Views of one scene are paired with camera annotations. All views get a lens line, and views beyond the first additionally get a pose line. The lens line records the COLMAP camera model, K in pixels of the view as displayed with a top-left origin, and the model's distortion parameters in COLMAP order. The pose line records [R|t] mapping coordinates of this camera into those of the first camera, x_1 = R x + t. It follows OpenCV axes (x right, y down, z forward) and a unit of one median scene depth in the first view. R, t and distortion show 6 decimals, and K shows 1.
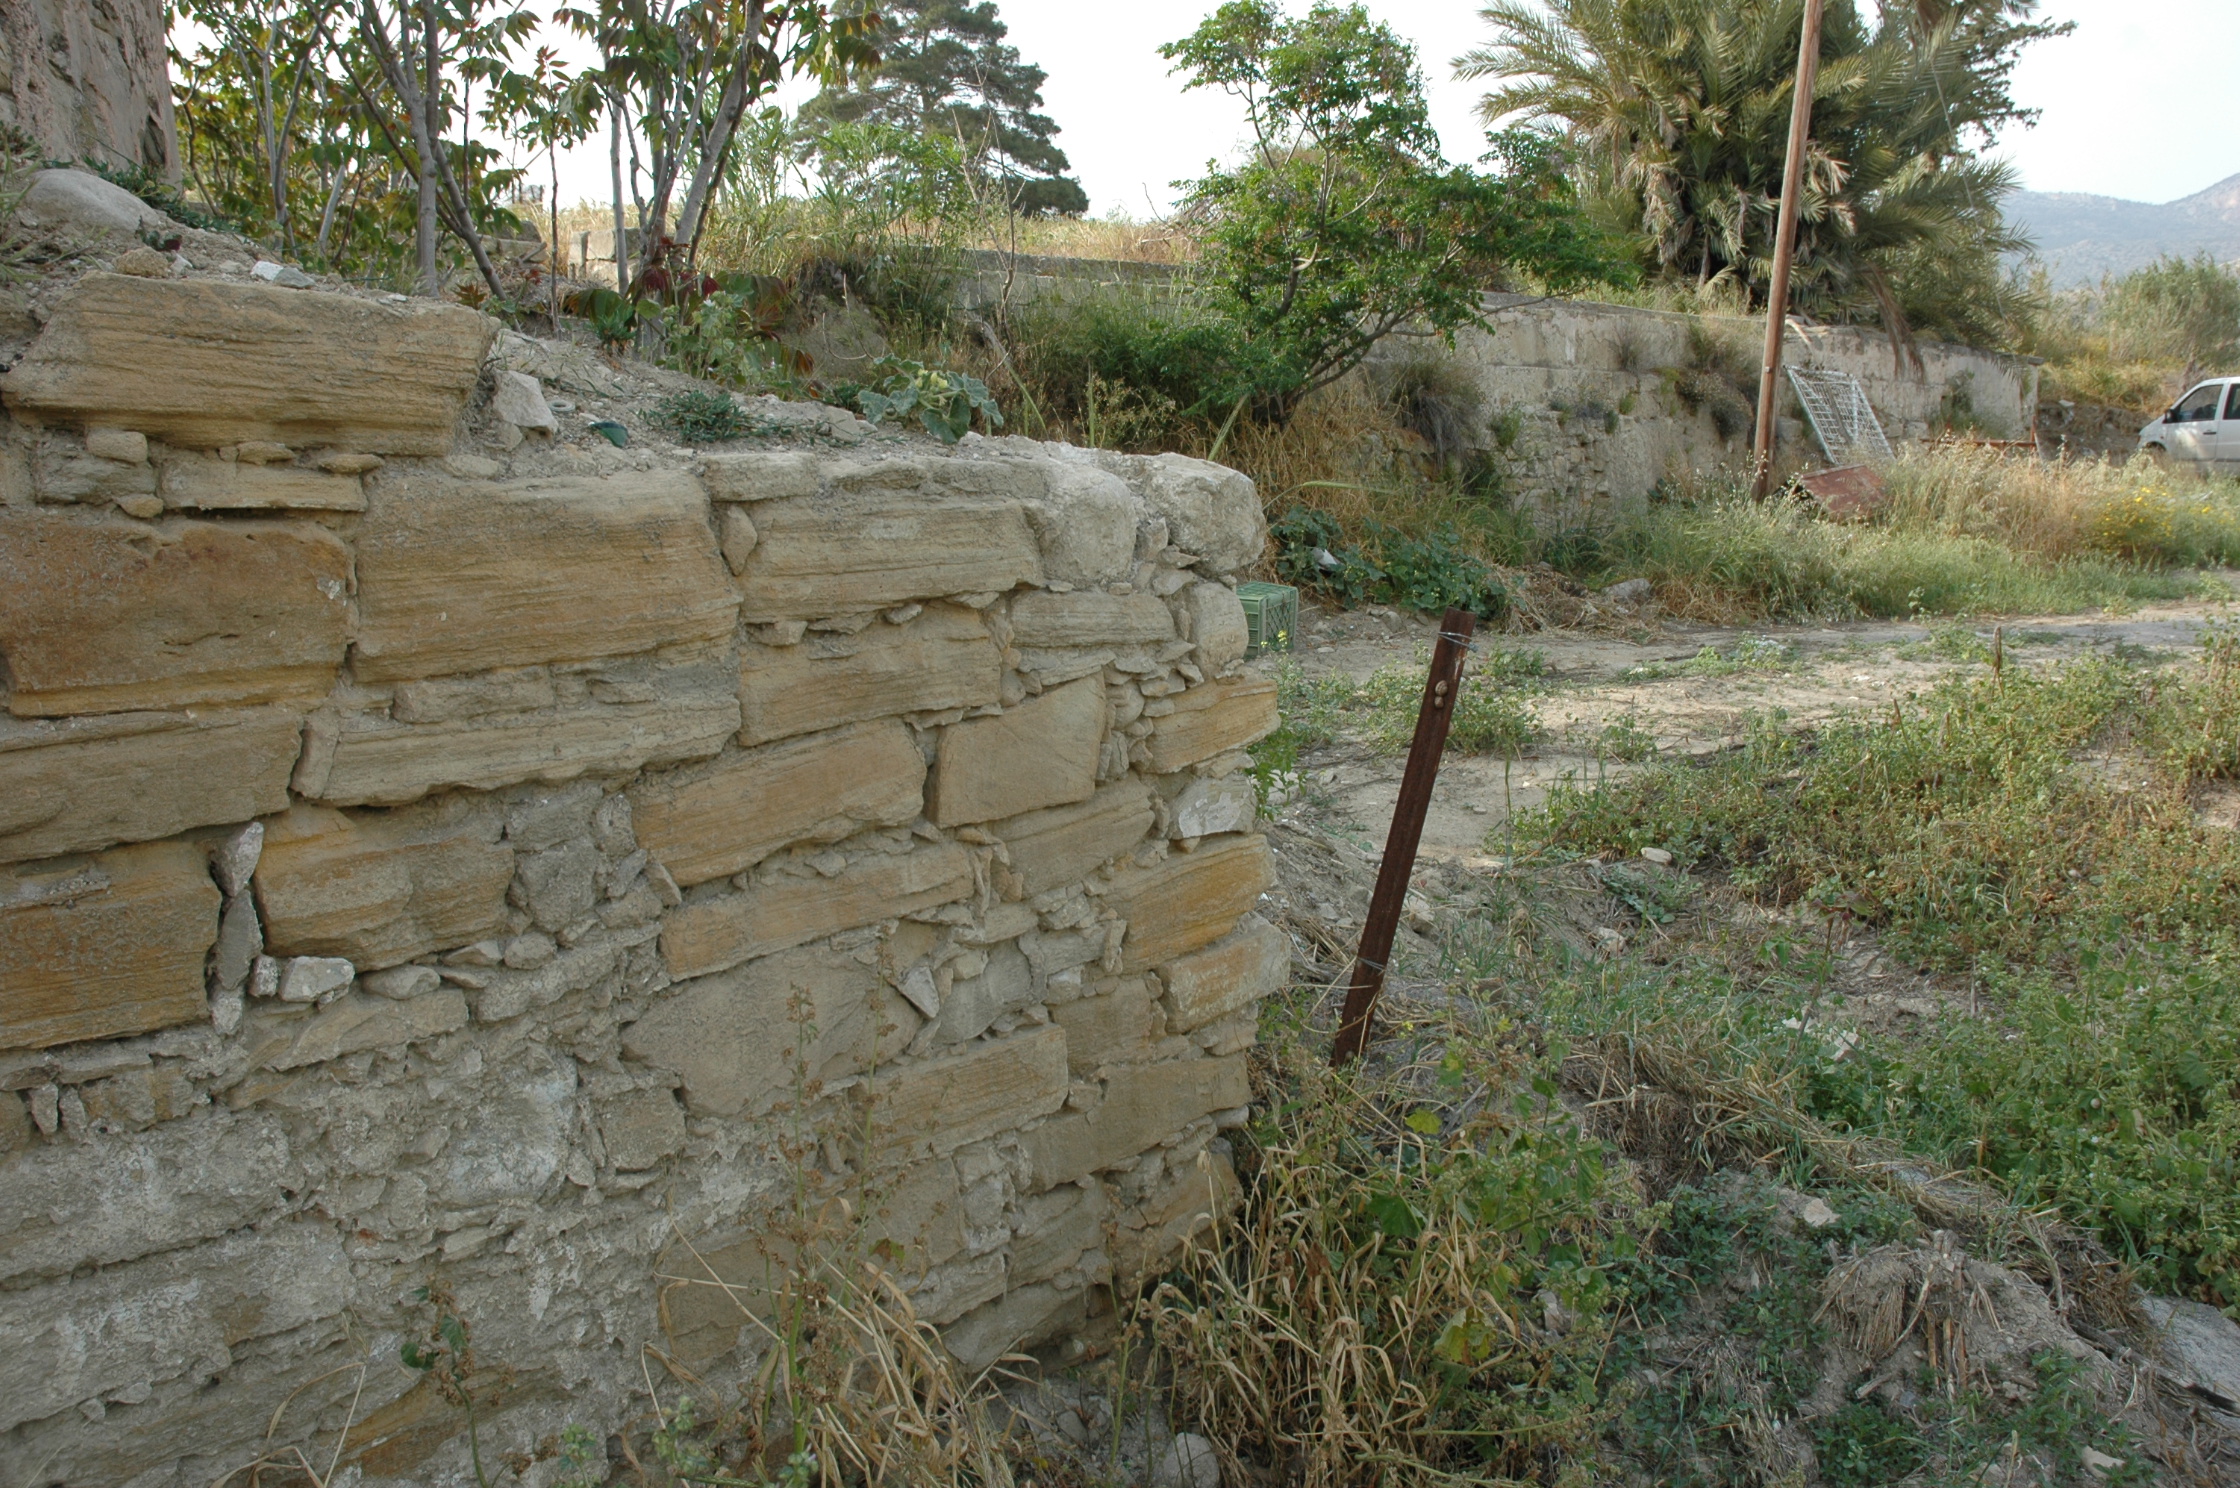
lens RADIAL K [[1717.1, 0, 1159.3], [0, 1717.1, 747.2], [0, 0, 1]] dist [-0.175389, 0.150067]
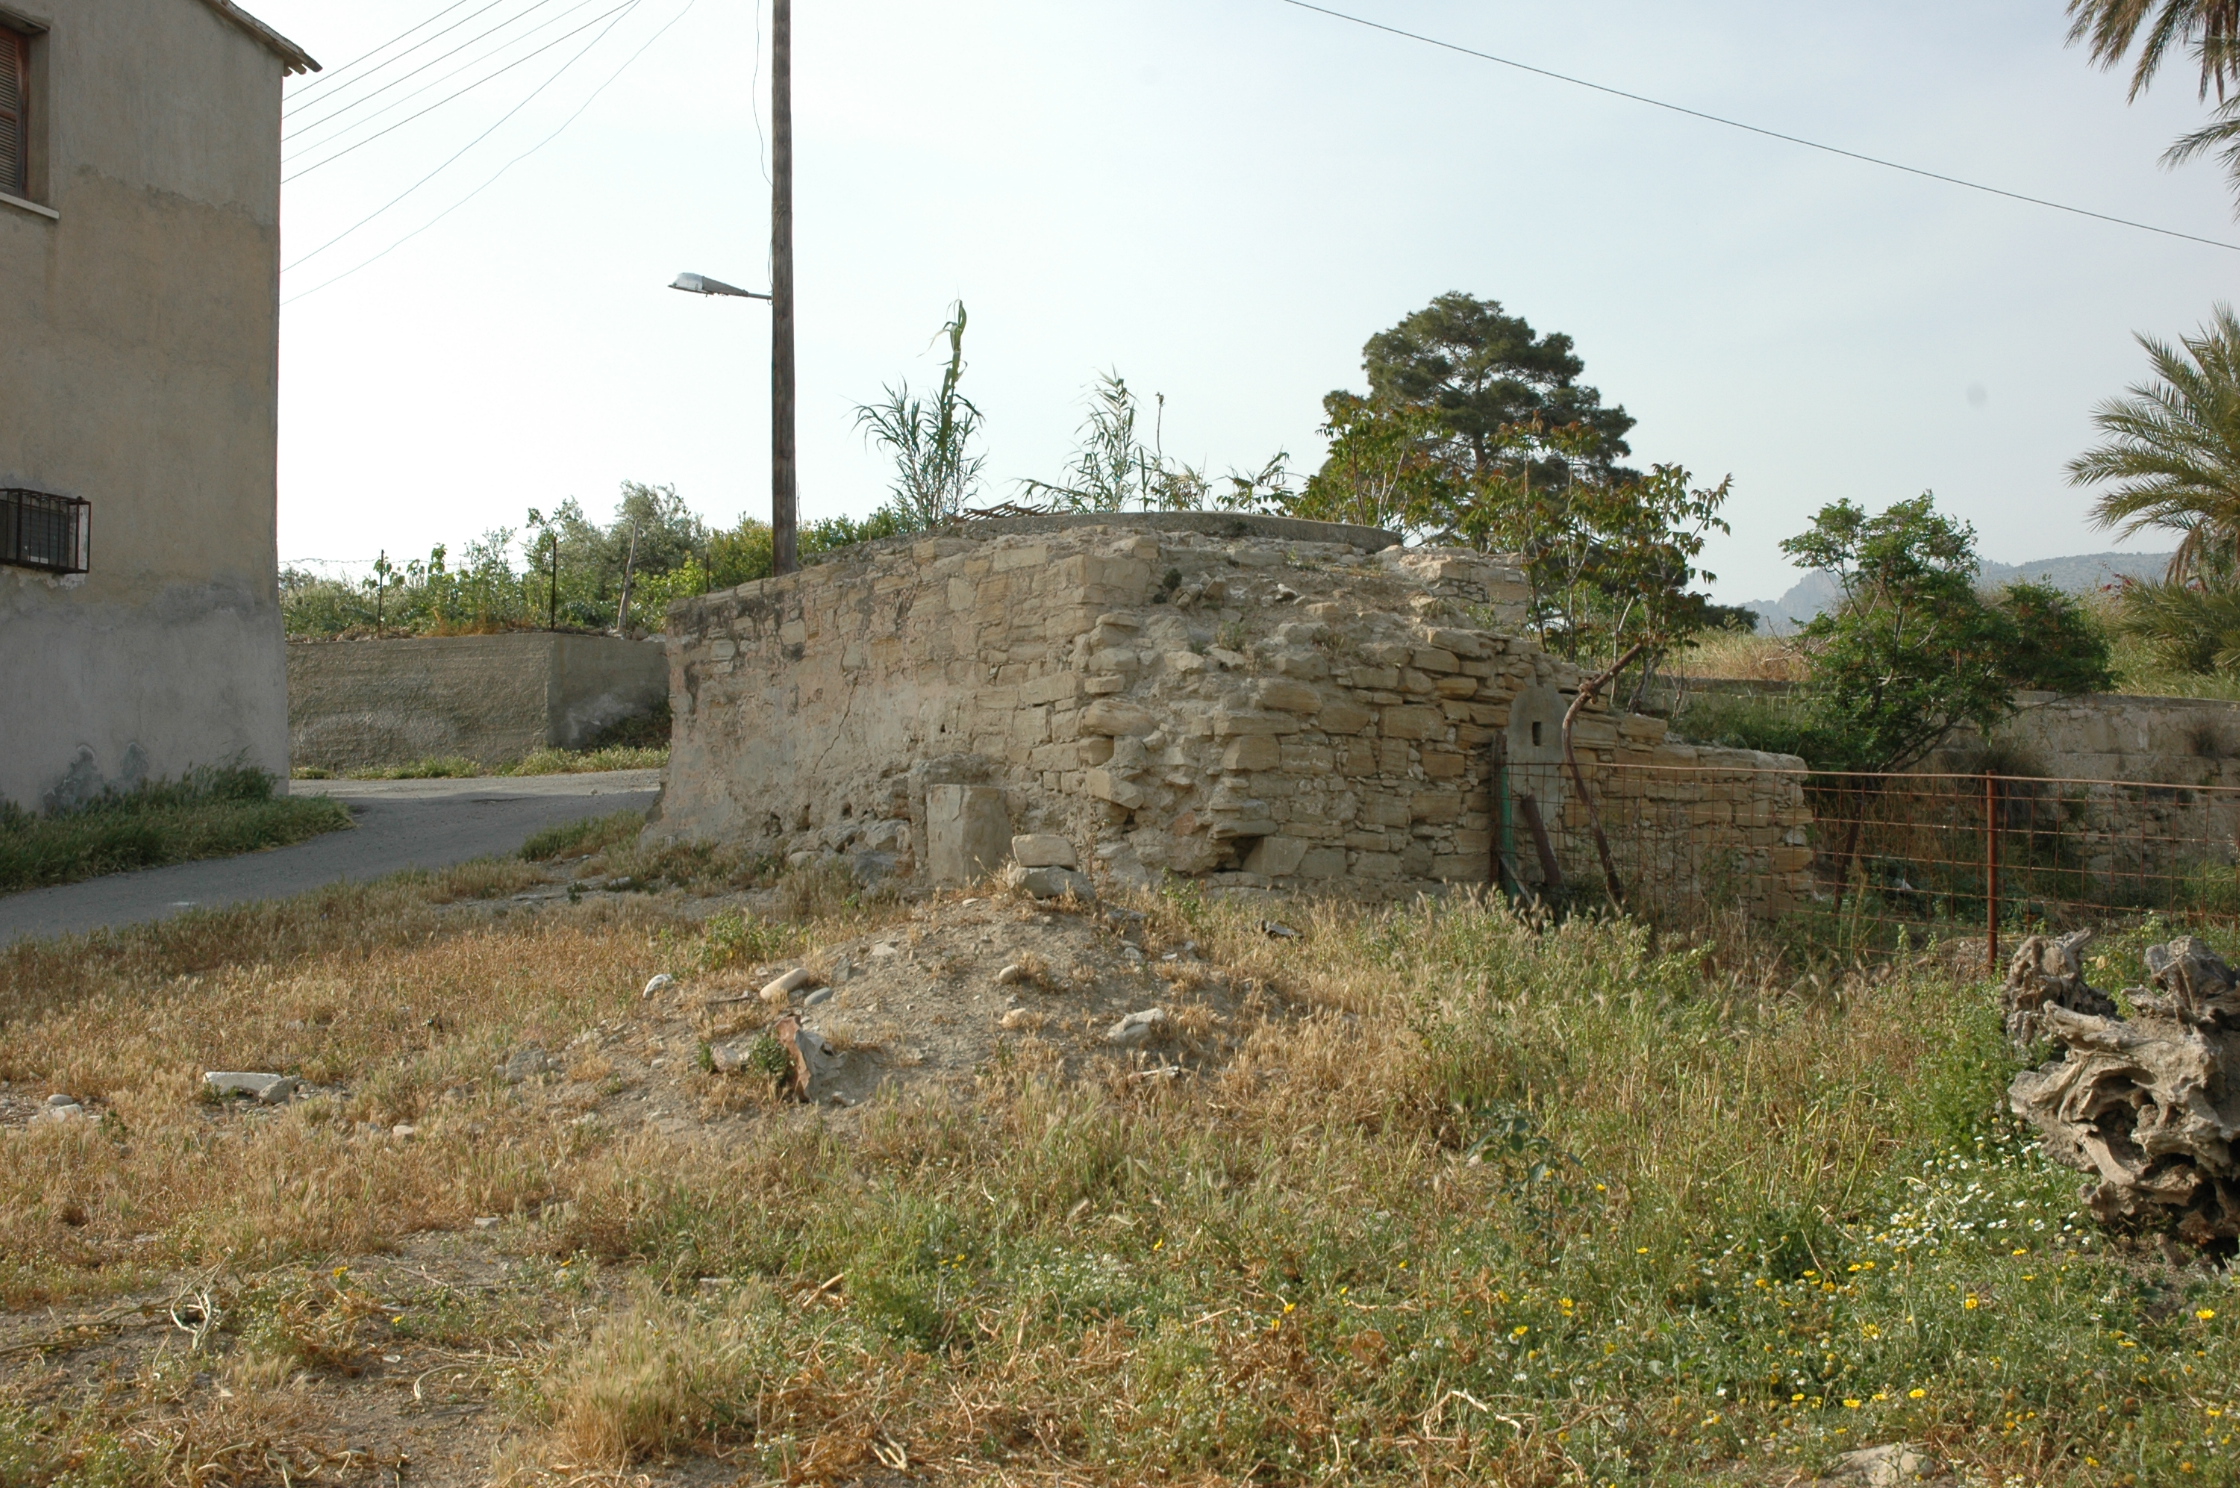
lens RADIAL K [[2606.7, 0, 1120.0], [0, 2606.7, 744.0], [0, 0, 1]] dist [-0.034287, -0.011912]
pose [[0.968701, -0.014665, -0.247796, 0.001693], [-0.044704, 0.971625, -0.232265, 0.217923], [0.244171, 0.236073, 0.940558, -0.866597]]
